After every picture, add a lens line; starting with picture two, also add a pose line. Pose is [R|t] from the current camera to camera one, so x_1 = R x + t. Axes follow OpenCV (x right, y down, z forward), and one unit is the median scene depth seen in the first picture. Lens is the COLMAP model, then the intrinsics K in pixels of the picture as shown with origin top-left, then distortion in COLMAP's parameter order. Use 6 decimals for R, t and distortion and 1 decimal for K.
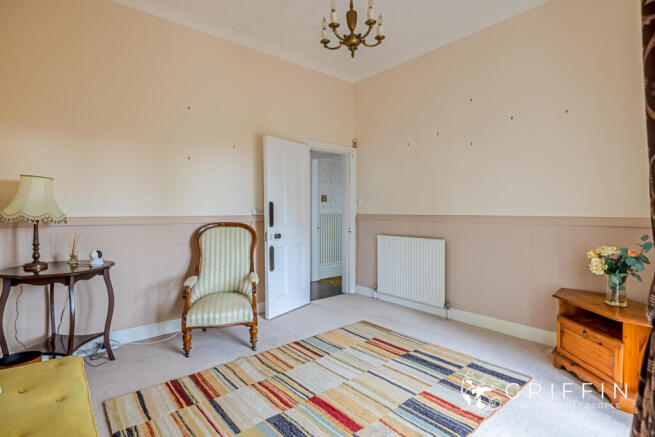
lens RADIAL K [[339.7, 0, 327.9], [0, 339.7, 212.4], [0, 0, 1]] dist [-0.002557, -0.001213]
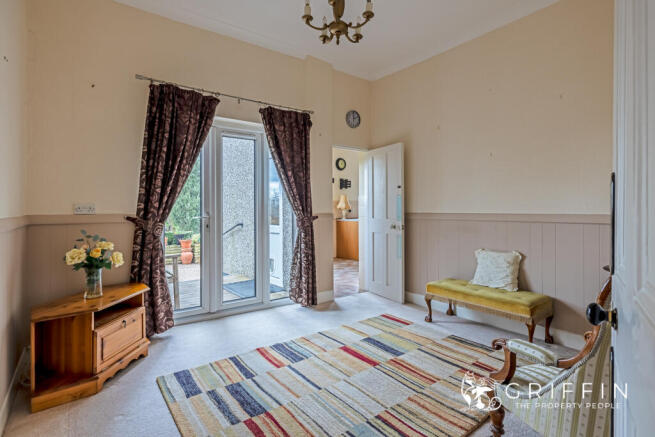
lens RADIAL K [[339.7, 0, 327.9], [0, 339.7, 212.4], [0, 0, 1]] dist [-0.002557, -0.001213]
pose [[-0.998414, 0.001984, 0.056259, 0.050648], [0.002666, 0.999924, 0.012055, -0.006390], [-0.056231, 0.012186, -0.998343, 2.014857]]
